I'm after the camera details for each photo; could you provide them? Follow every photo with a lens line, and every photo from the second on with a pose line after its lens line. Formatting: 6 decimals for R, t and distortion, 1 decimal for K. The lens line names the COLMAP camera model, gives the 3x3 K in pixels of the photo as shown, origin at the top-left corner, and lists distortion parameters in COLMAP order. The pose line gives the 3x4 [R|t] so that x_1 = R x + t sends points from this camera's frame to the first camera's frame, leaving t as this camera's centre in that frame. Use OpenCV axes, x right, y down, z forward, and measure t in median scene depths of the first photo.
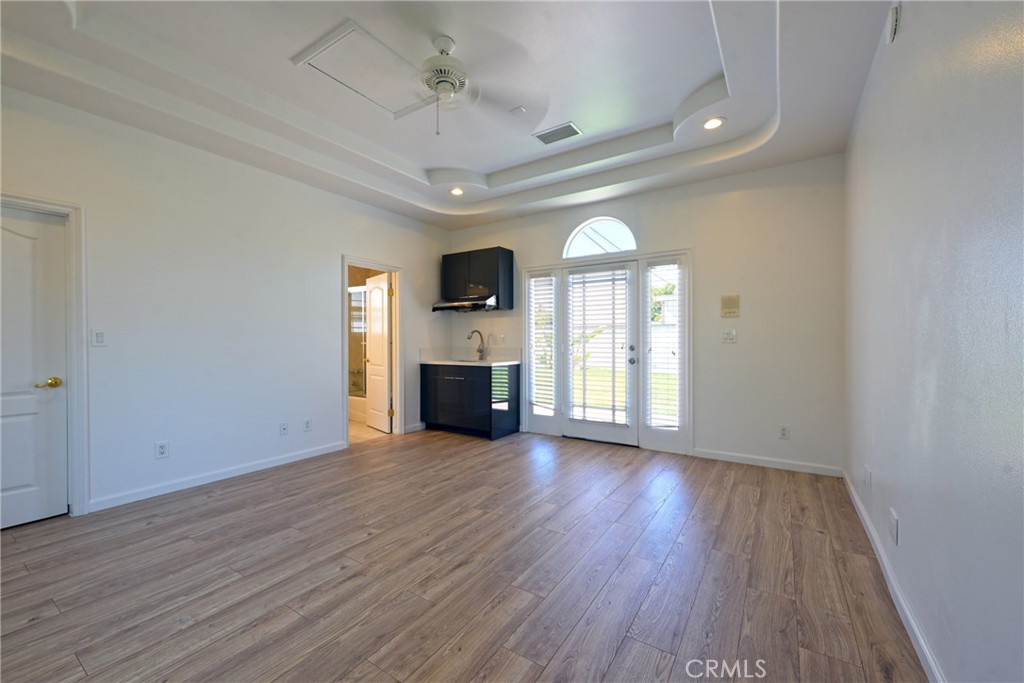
lens RADIAL K [[410.8, 0, 511.0], [0, 410.8, 341.4], [0, 0, 1]] dist [0.000252, -0.000146]
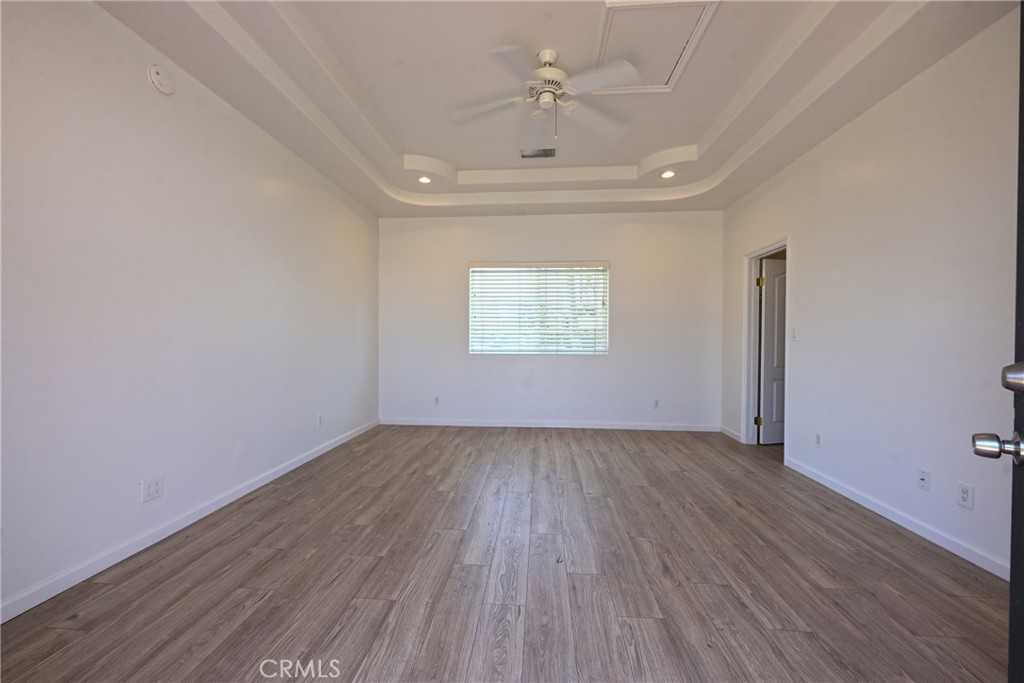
lens RADIAL K [[410.8, 0, 511.3], [0, 410.8, 340.3], [0, 0, 1]] dist [0.000252, -0.000146]
pose [[-0.874057, 0.001945, -0.485820, 0.393686], [-0.003771, 0.999935, 0.010788, -0.000828], [0.485809, 0.011262, -0.873992, 1.690009]]
